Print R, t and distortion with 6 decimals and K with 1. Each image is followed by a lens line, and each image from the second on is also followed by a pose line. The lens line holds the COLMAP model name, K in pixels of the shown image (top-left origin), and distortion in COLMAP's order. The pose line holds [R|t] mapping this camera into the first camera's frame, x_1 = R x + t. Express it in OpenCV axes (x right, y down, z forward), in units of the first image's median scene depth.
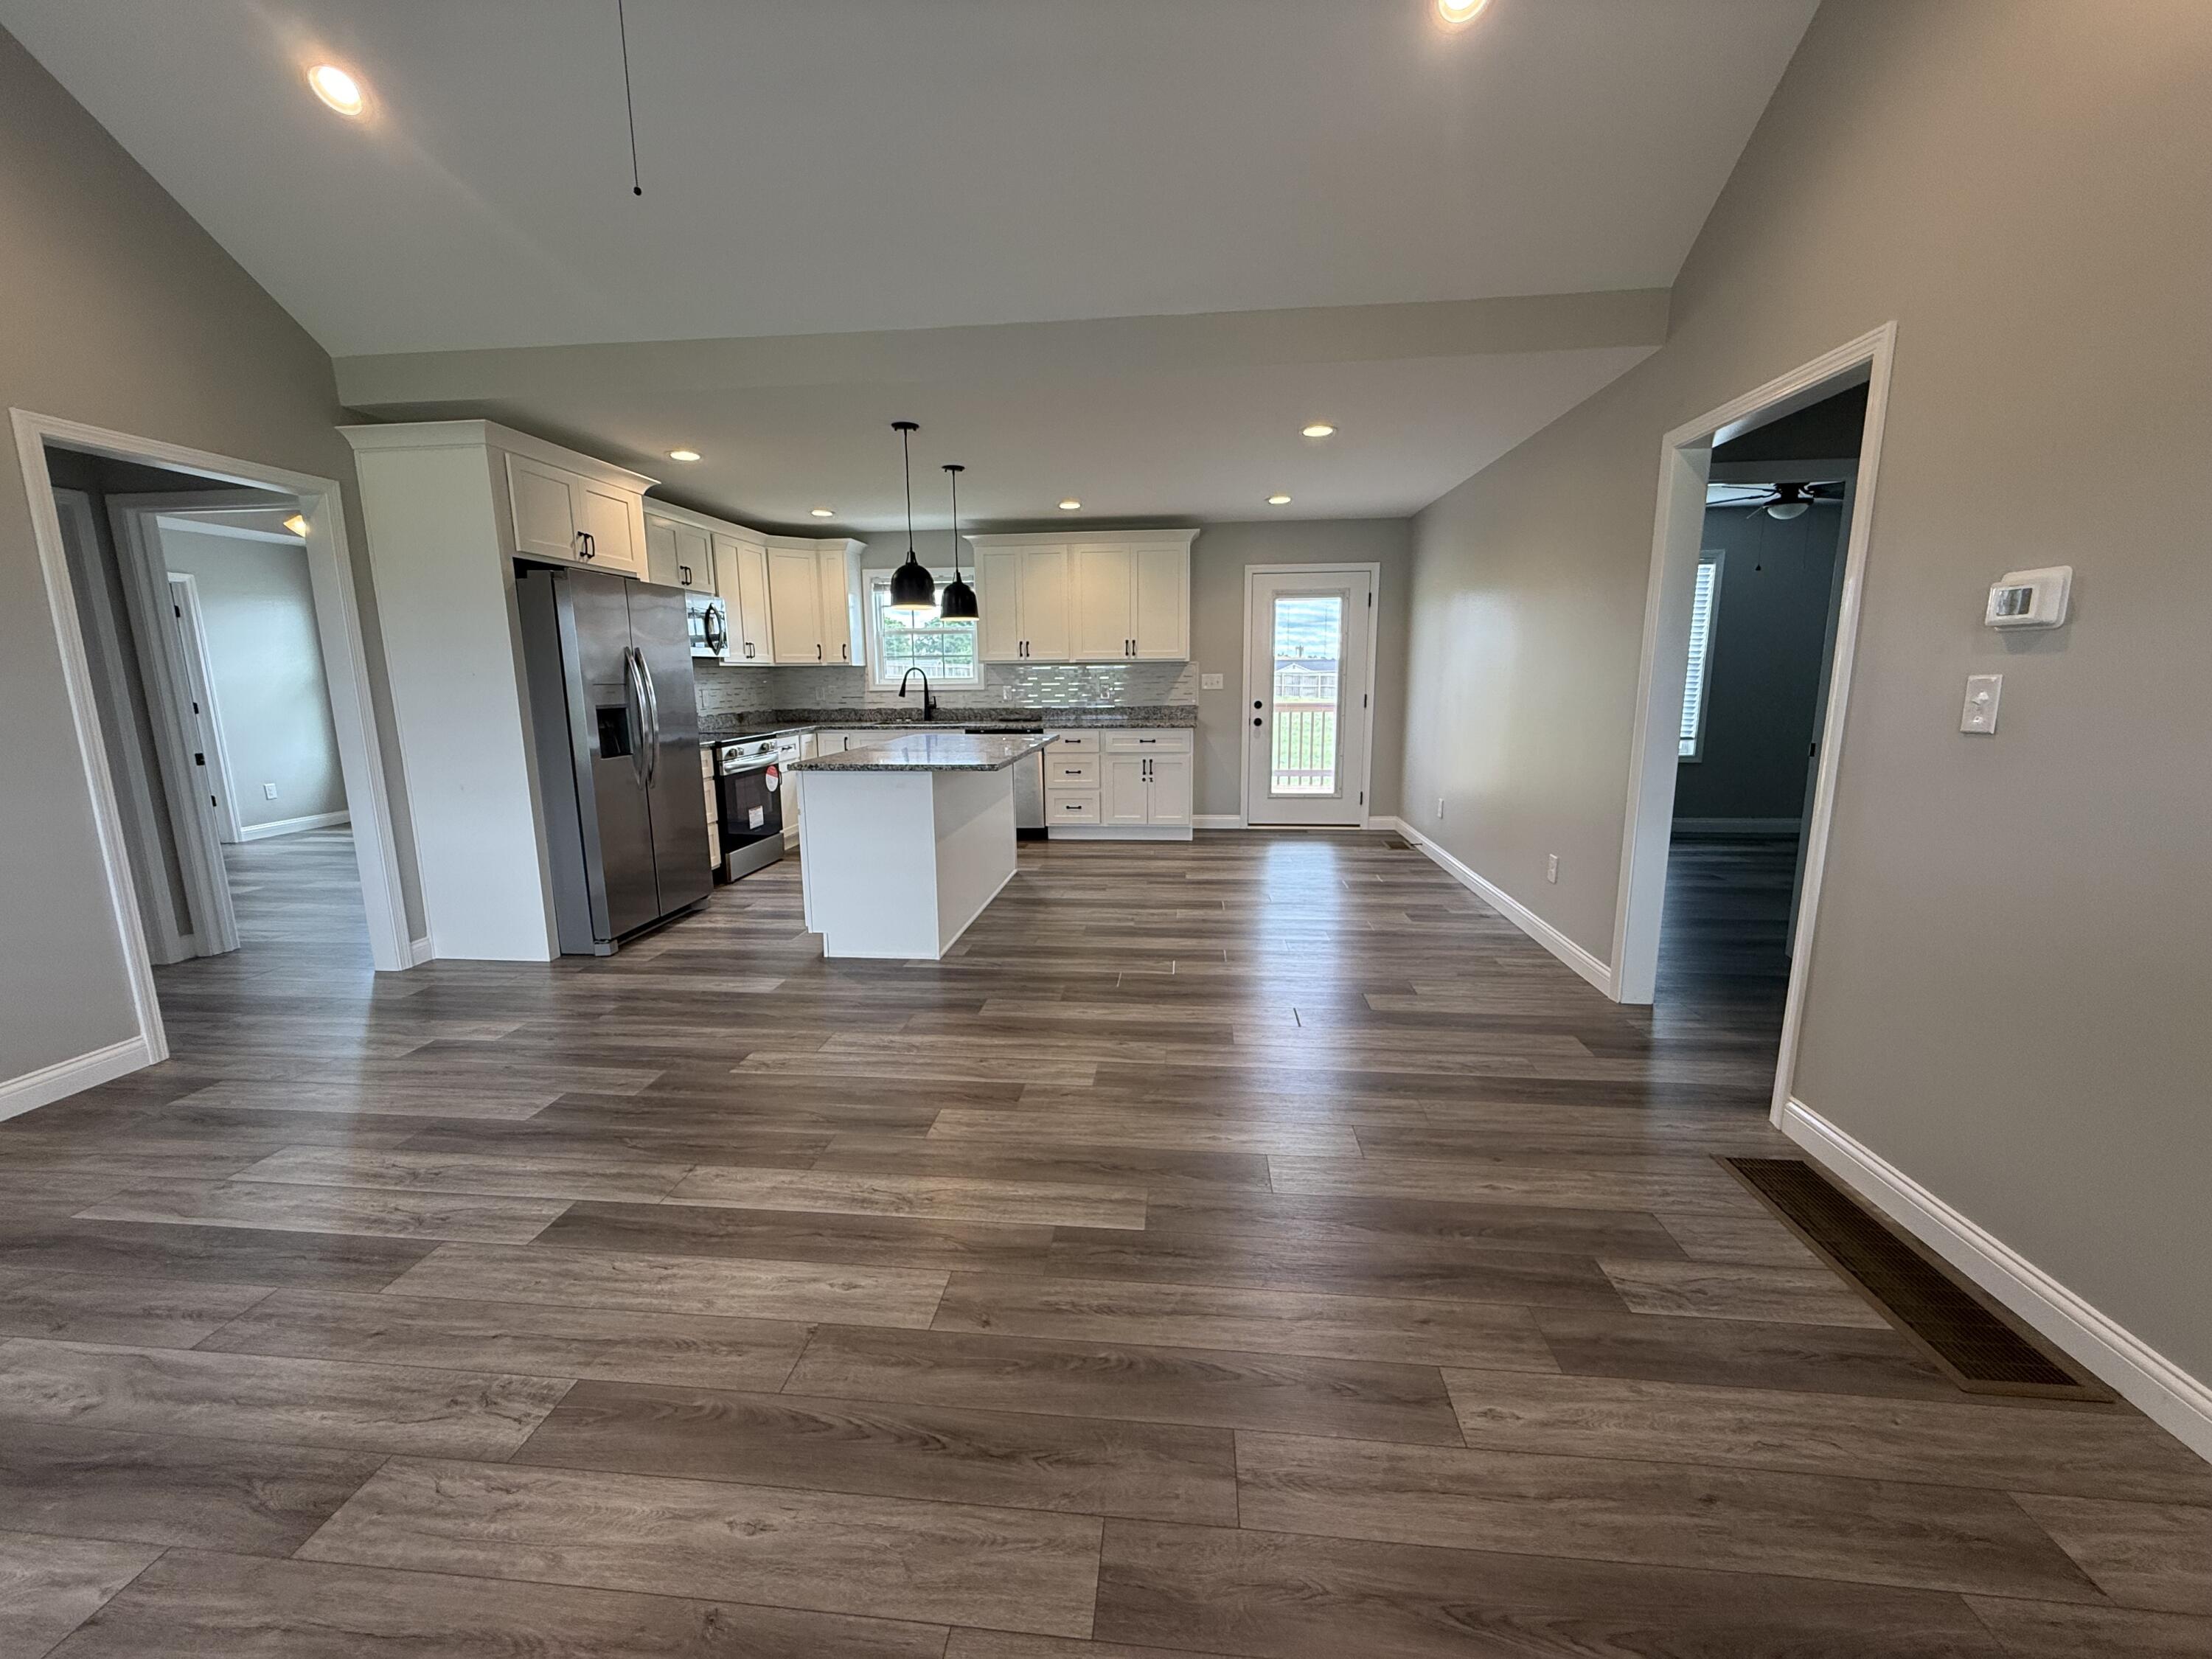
lens RADIAL K [[880.9, 0, 1099.9], [0, 880.9, 830.9], [0, 0, 1]] dist [-0.002002, 0.000587]
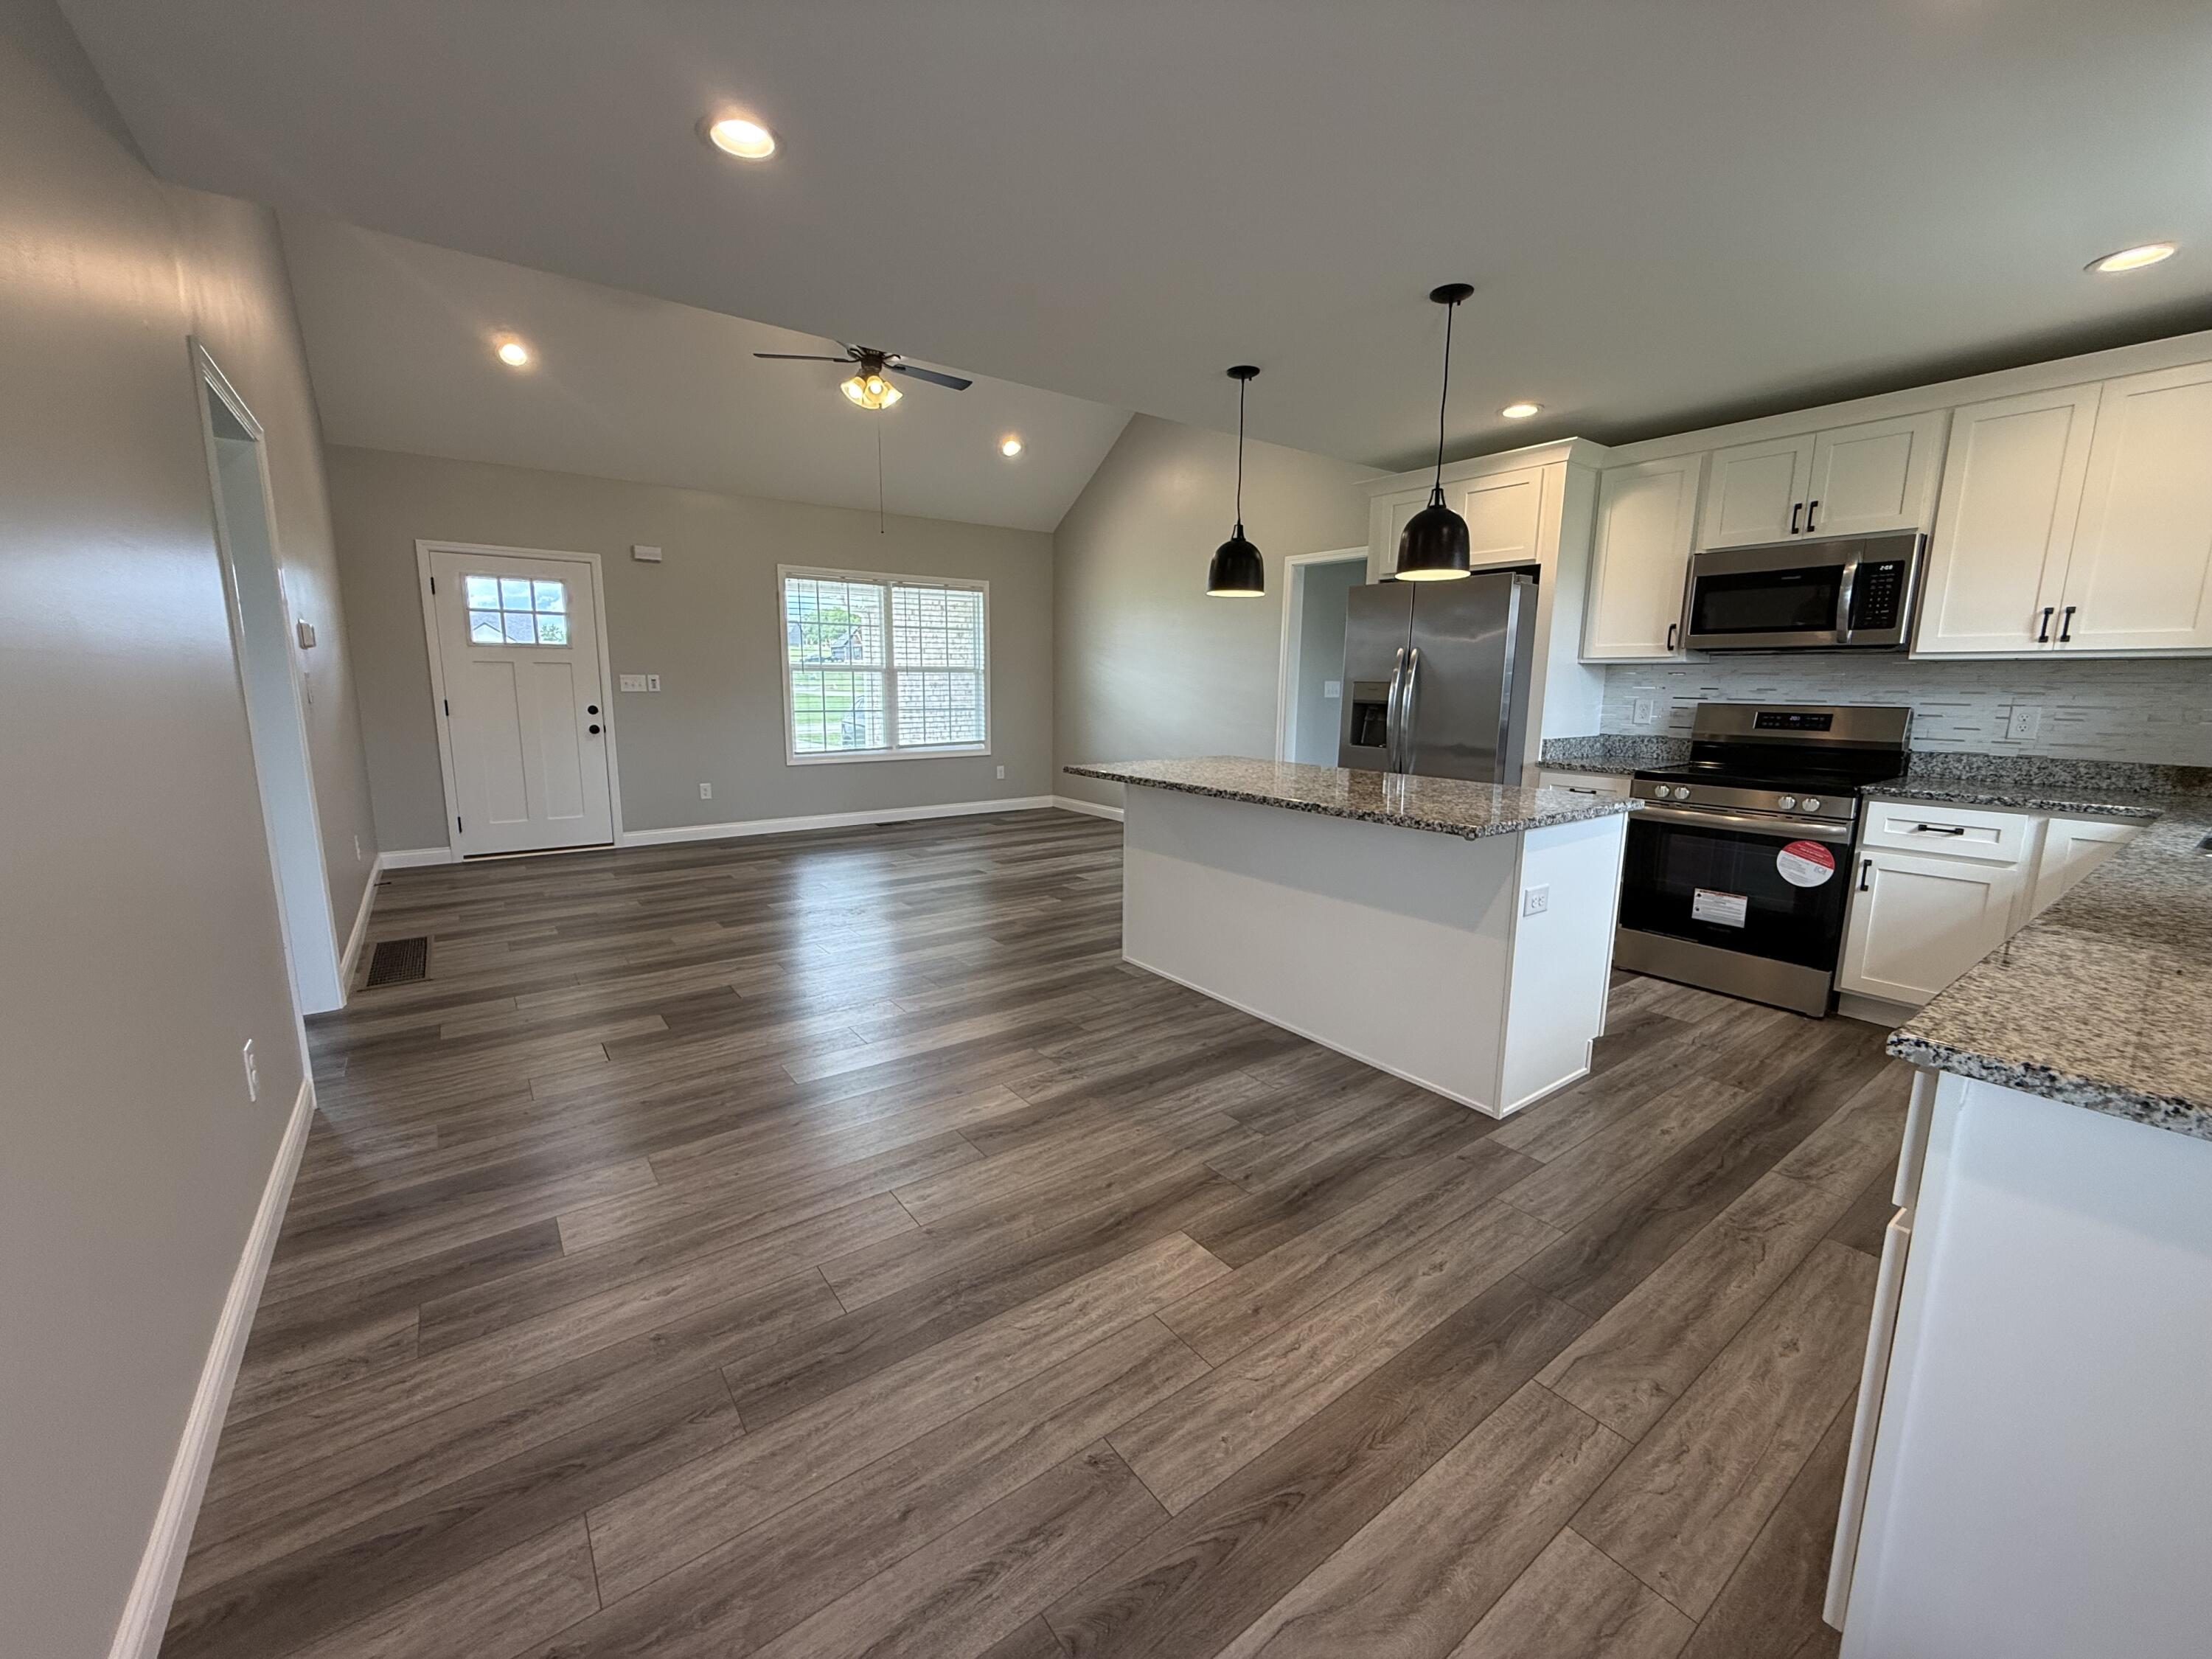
lens RADIAL K [[880.9, 0, 1099.9], [0, 880.9, 830.9], [0, 0, 1]] dist [-0.002002, 0.000587]
pose [[-0.740334, 0.118711, -0.661675, 0.492421], [-0.119661, 0.945294, 0.303481, -0.298864], [0.661503, 0.303855, -0.685628, 1.671975]]
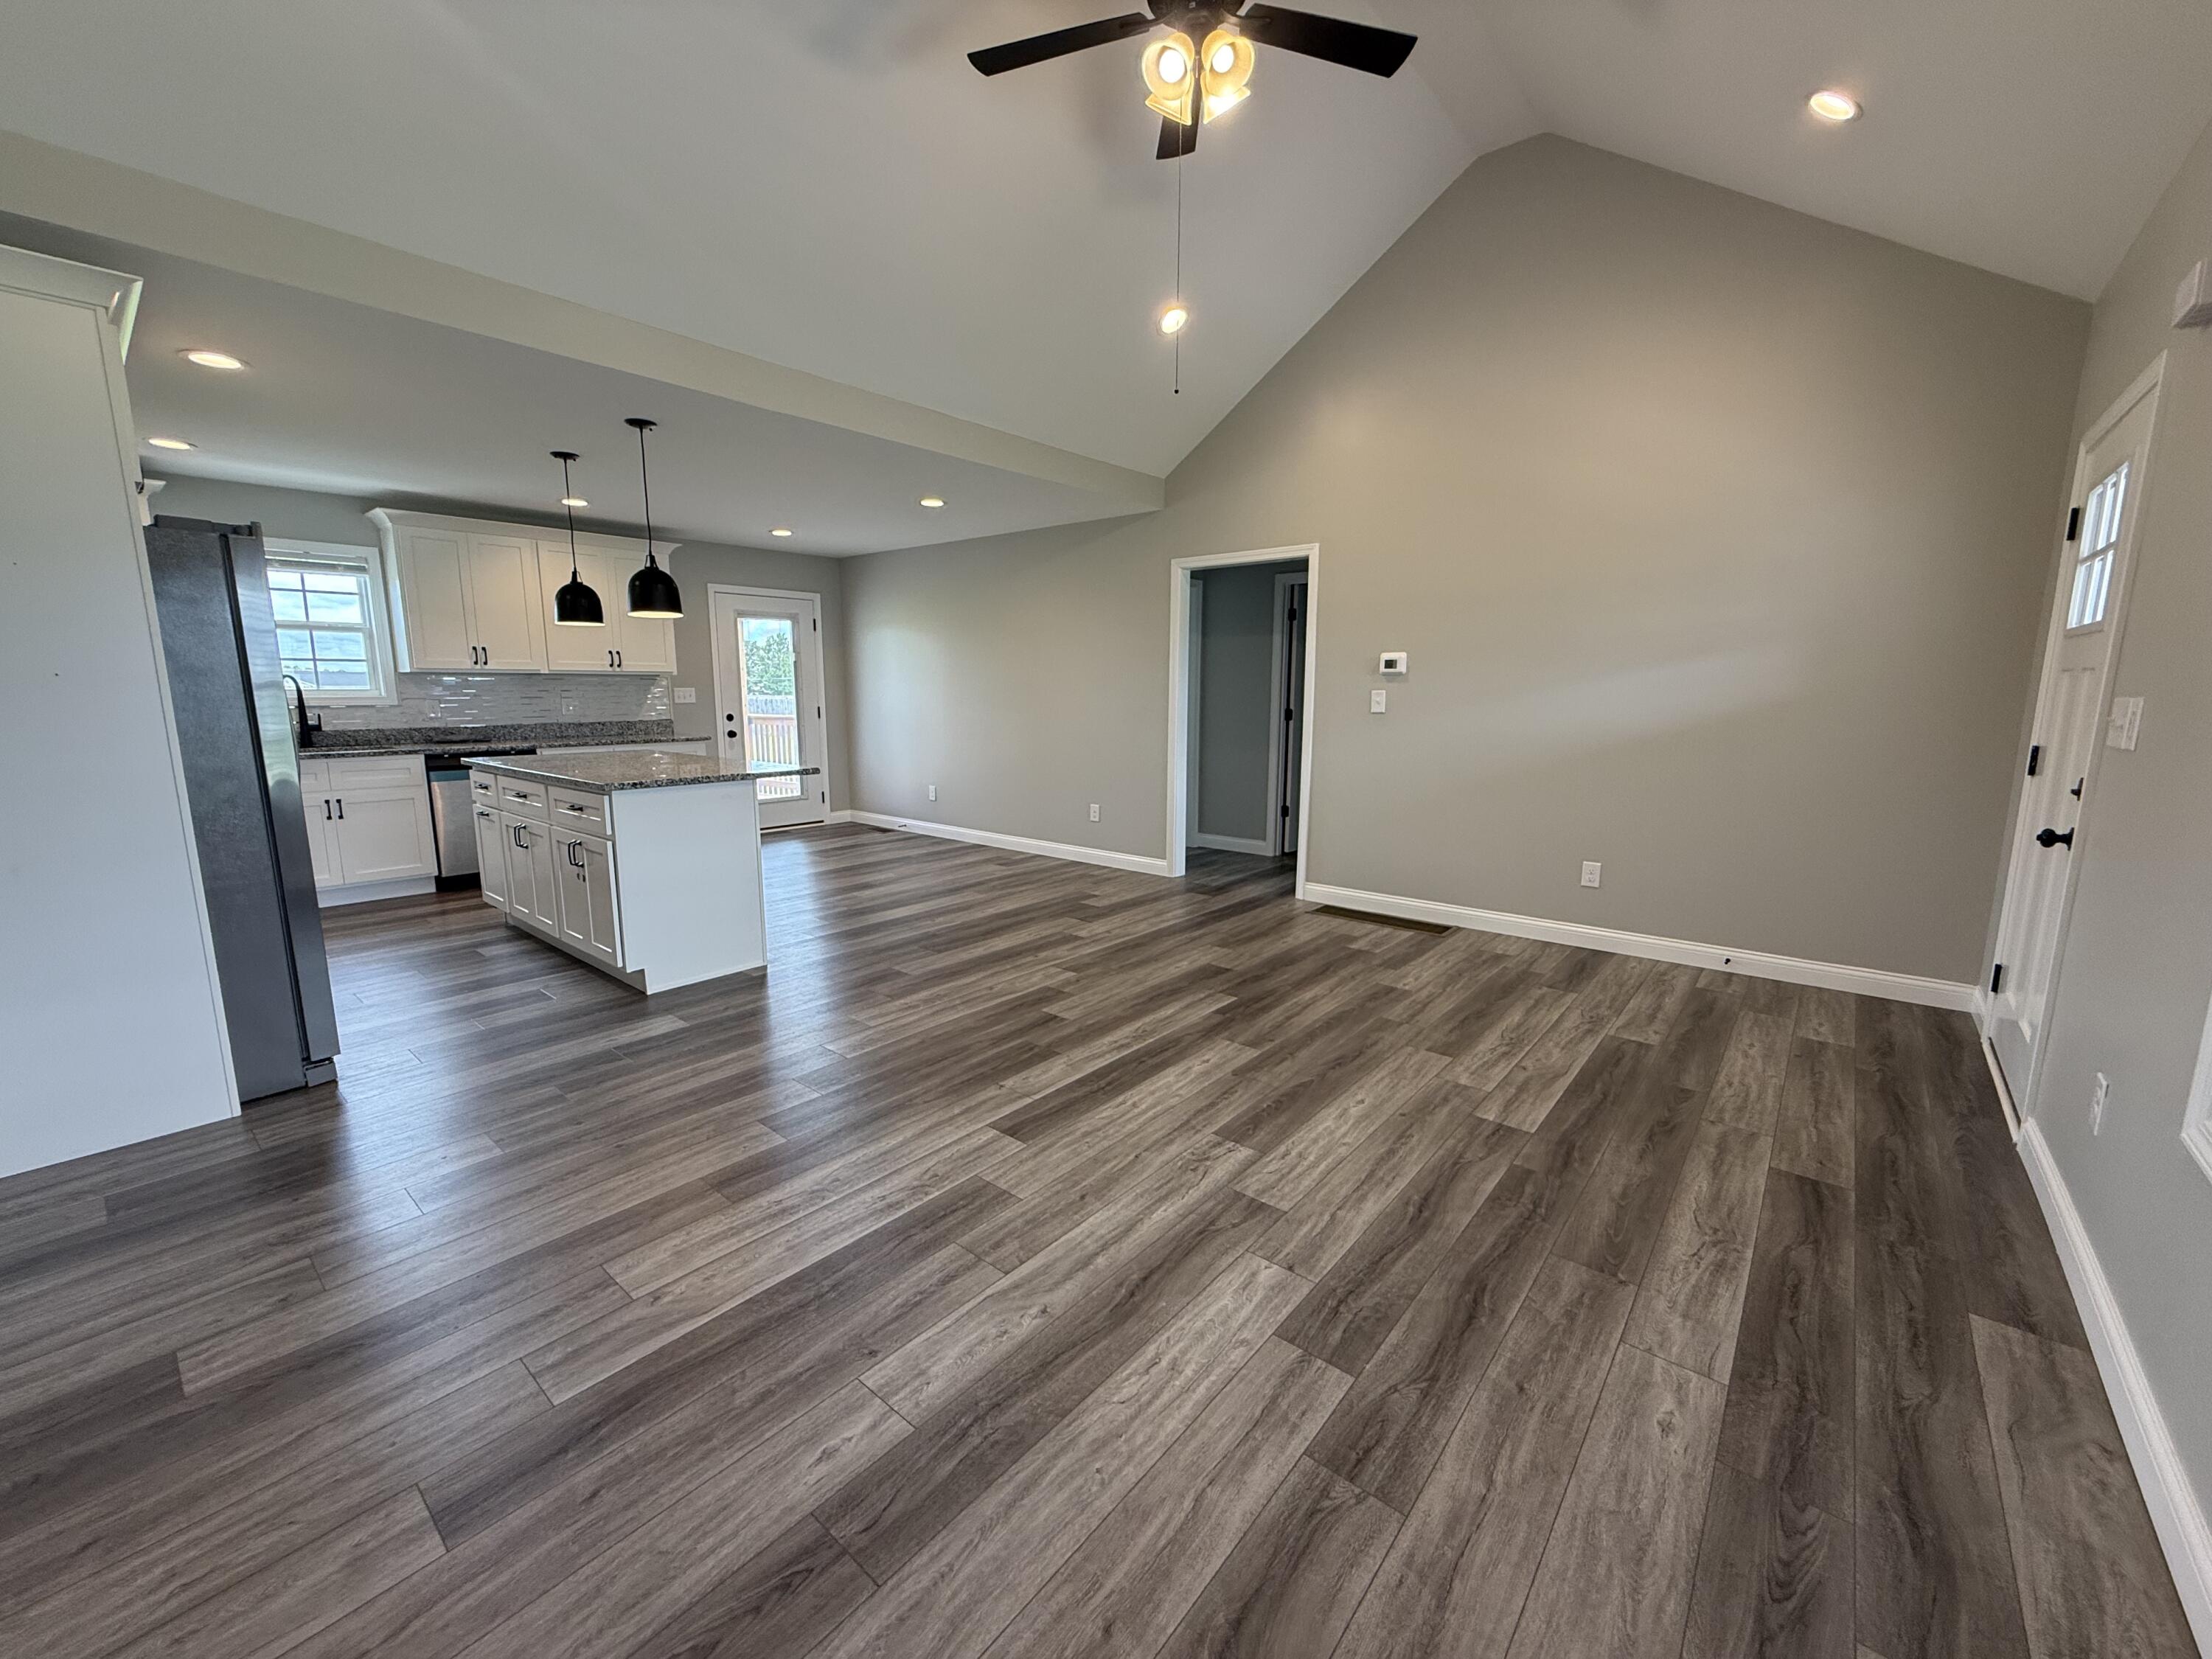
lens RADIAL K [[880.9, 0, 1099.9], [0, 880.9, 830.9], [0, 0, 1]] dist [-0.002002, 0.000587]
pose [[0.566732, -0.122164, 0.814795, -0.798223], [0.138130, 0.989037, 0.052212, -0.006751], [-0.812241, 0.082958, 0.577394, 0.089778]]
